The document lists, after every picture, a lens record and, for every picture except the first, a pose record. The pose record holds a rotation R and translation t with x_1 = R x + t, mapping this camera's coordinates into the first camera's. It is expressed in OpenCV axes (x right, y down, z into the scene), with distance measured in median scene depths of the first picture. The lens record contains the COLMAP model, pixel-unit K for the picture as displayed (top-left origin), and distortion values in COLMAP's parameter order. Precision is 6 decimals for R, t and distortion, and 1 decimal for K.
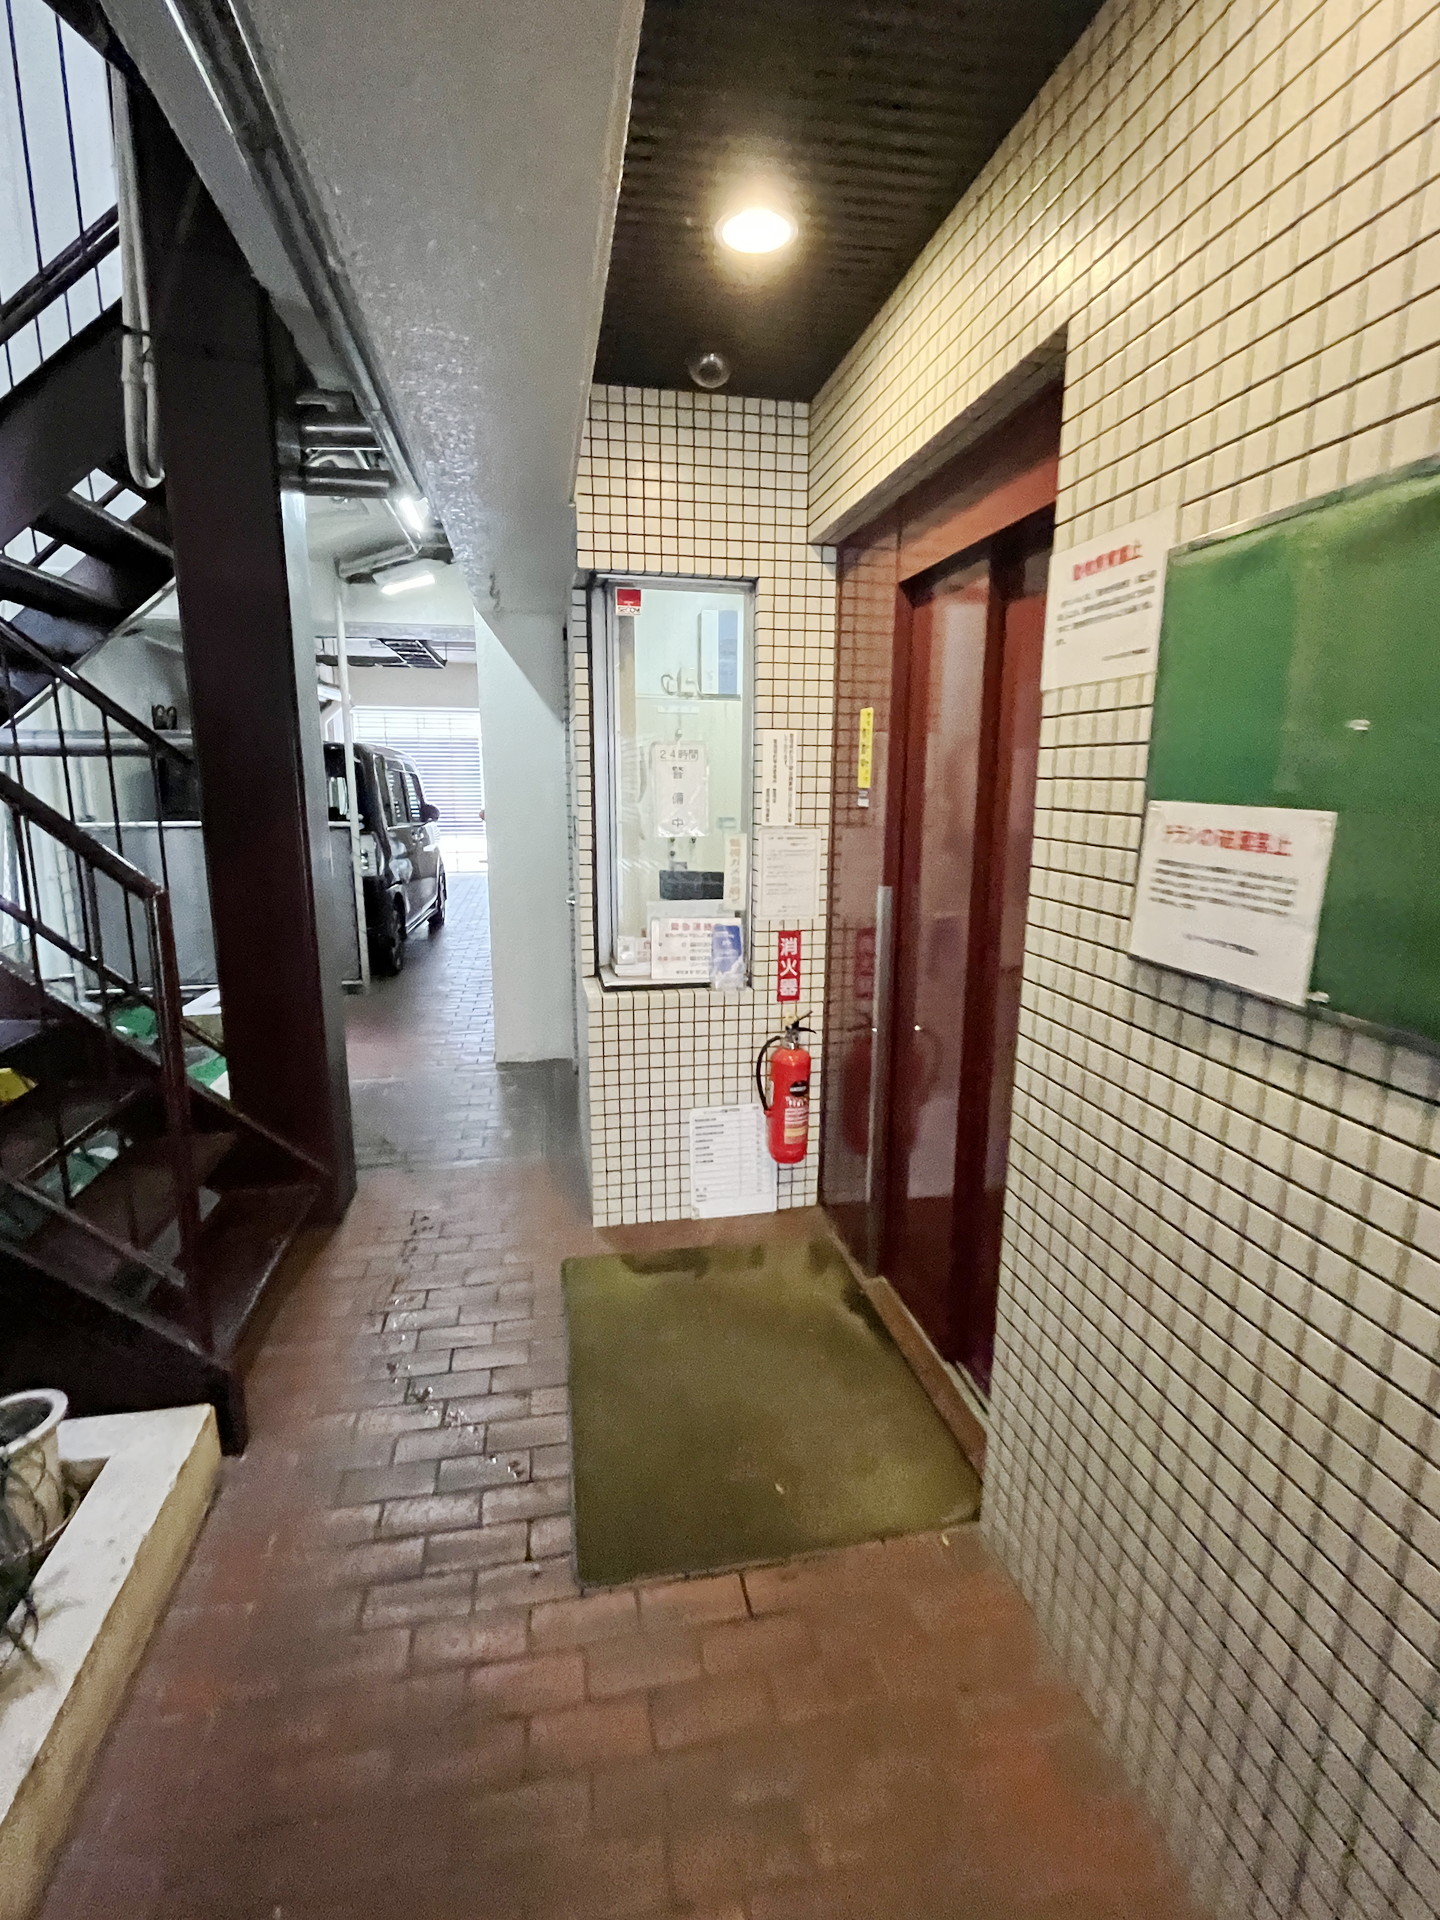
lens RADIAL K [[893.0, 0, 720.7], [0, 893.0, 953.2], [0, 0, 1]] dist [-0.002533, -0.000227]
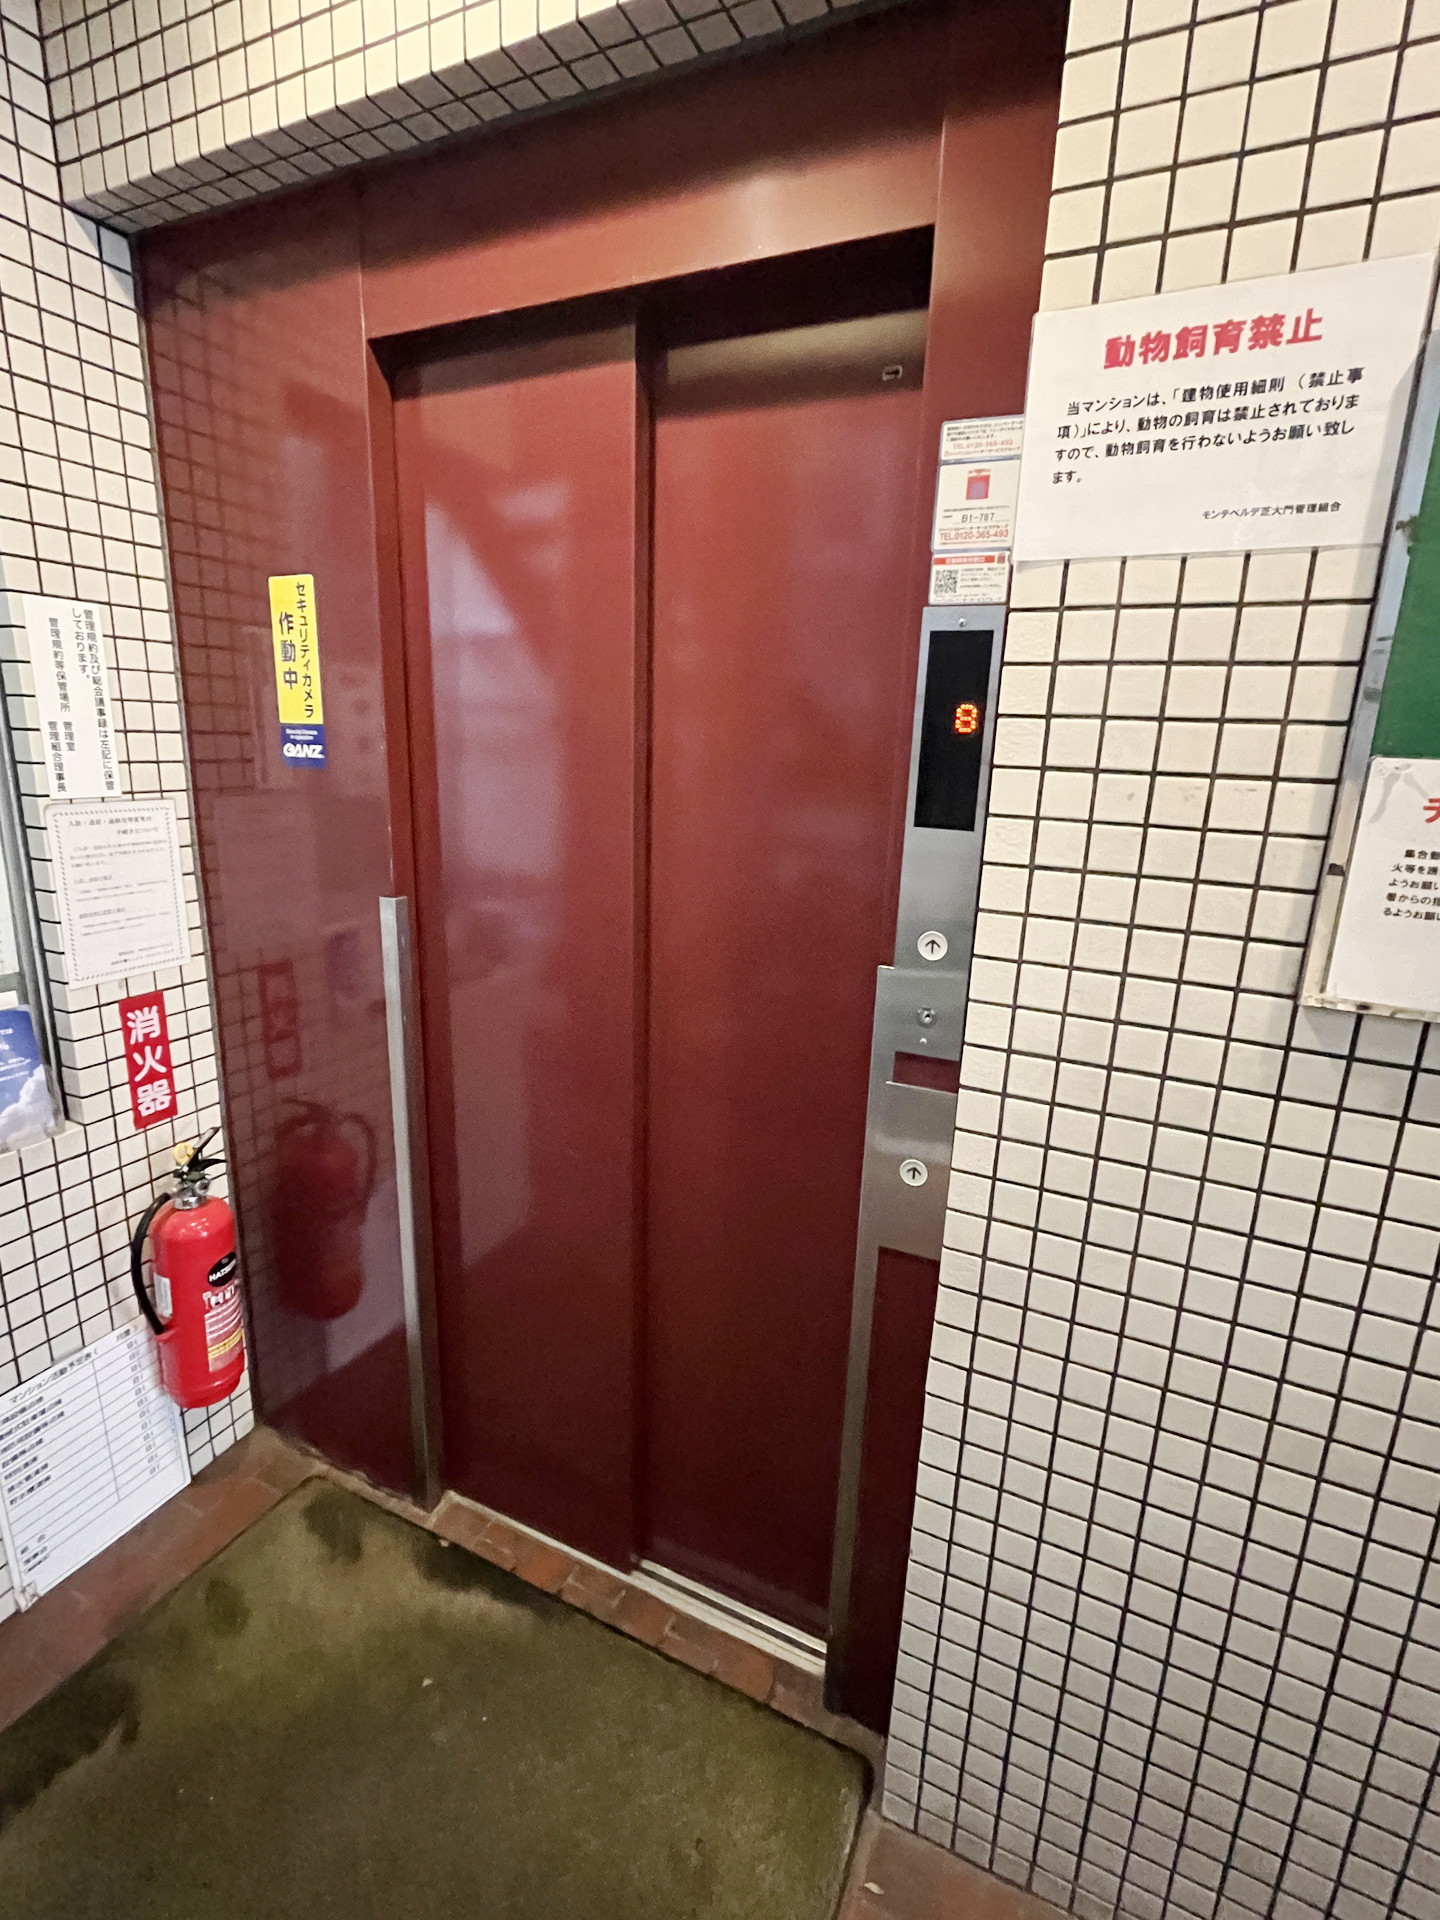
lens RADIAL K [[893.0, 0, 720.7], [0, 893.0, 953.2], [0, 0, 1]] dist [-0.002533, -0.000227]
pose [[0.598328, -0.177605, 0.781320, -0.129614], [0.129286, 0.983746, 0.124613, -0.073381], [-0.790752, 0.026454, 0.611564, 0.417077]]
